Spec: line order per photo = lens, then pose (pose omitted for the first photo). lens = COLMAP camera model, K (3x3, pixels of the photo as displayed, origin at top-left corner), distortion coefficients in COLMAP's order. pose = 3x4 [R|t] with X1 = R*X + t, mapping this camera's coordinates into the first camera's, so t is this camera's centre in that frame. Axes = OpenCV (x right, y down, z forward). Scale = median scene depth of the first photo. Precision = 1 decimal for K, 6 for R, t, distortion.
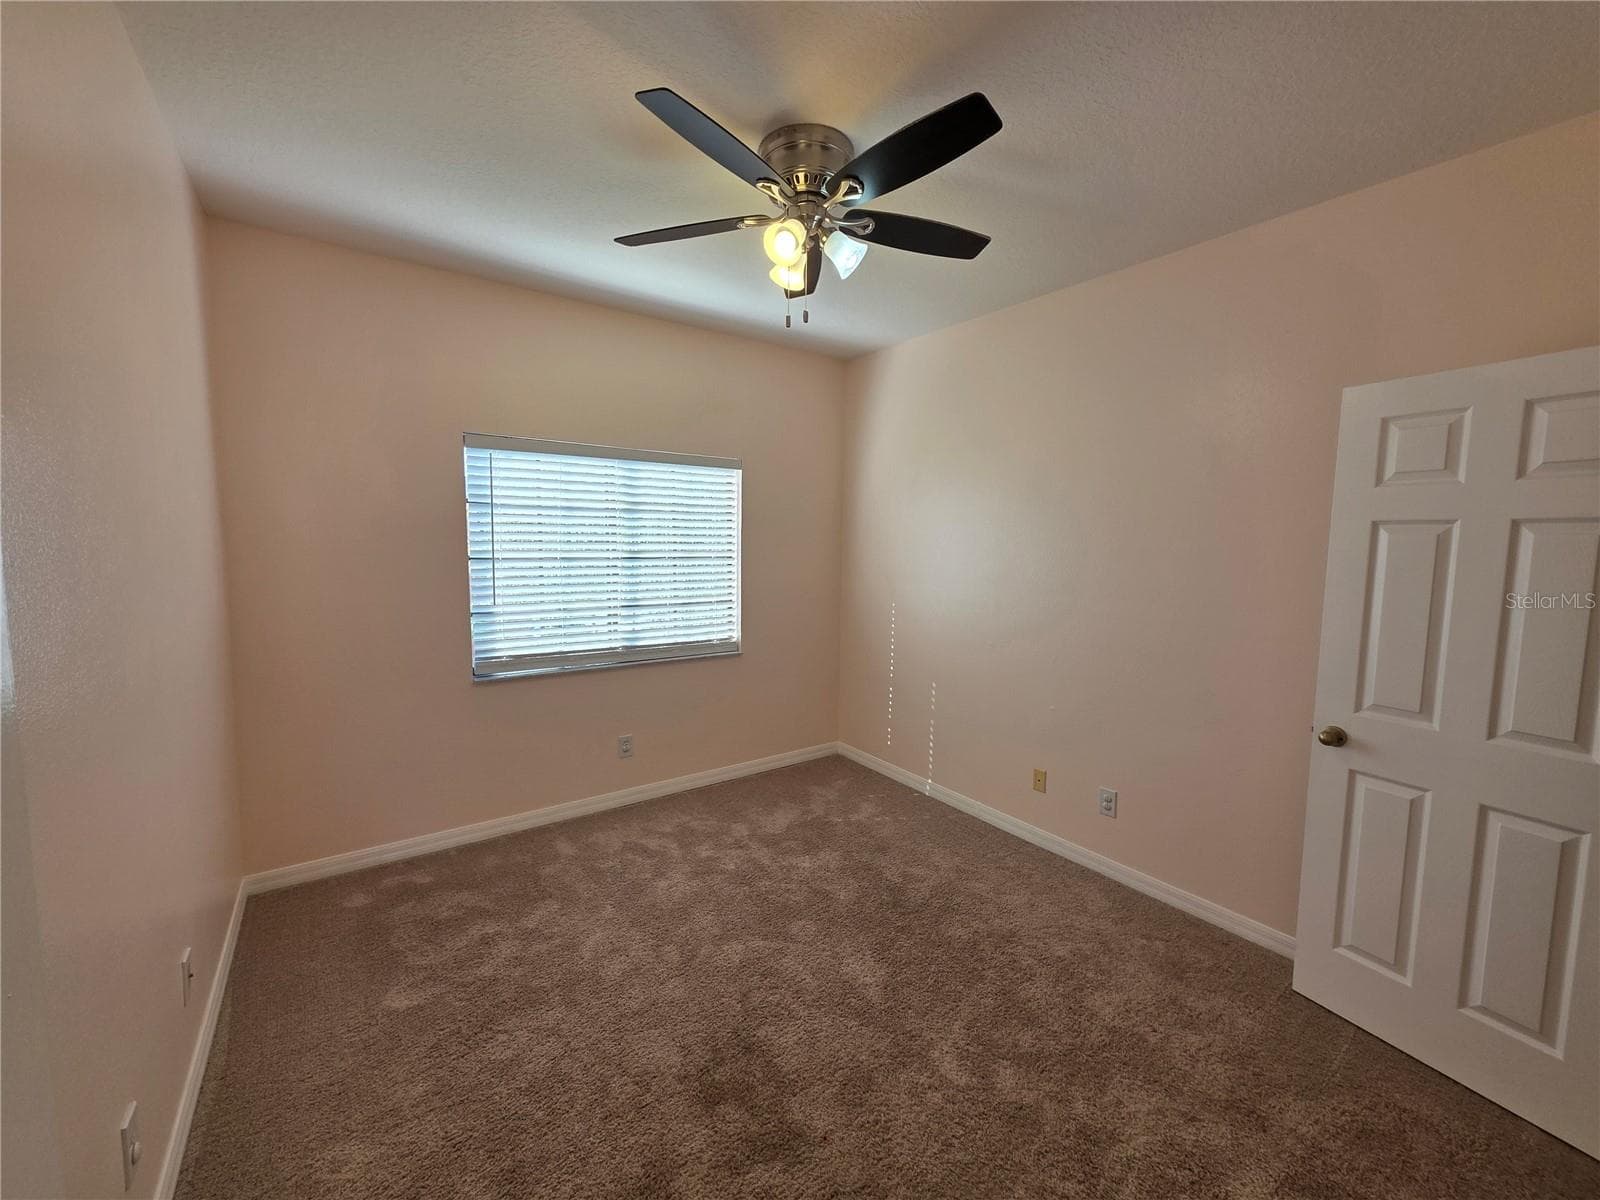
lens RADIAL K [[654.6, 0, 796.2], [0, 654.6, 589.5], [0, 0, 1]] dist [0.001727, 0.000239]
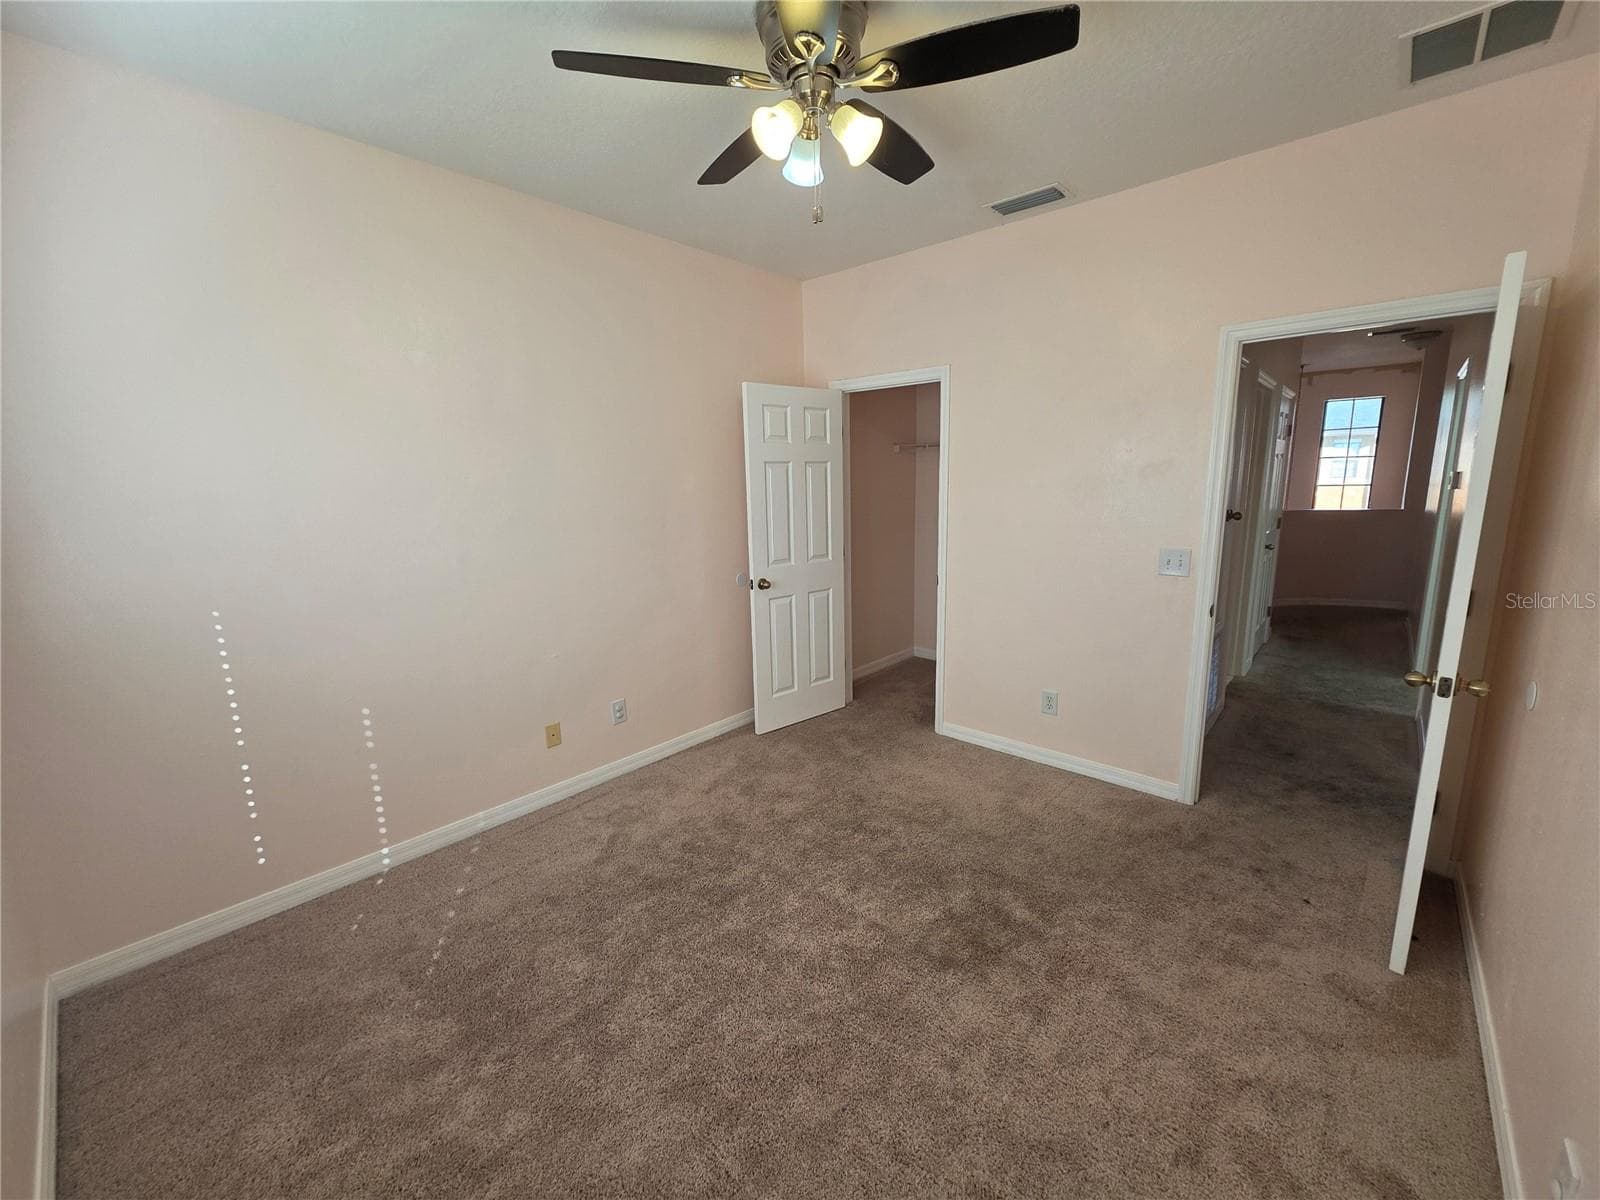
lens RADIAL K [[654.6, 0, 816.0], [0, 654.6, 589.3], [0, 0, 1]] dist [0.001727, 0.000239]
pose [[-0.244525, -0.184911, 0.951848, -0.919118], [0.091252, 0.972903, 0.212444, -0.127562], [-0.965340, 0.138806, -0.221026, 1.271027]]
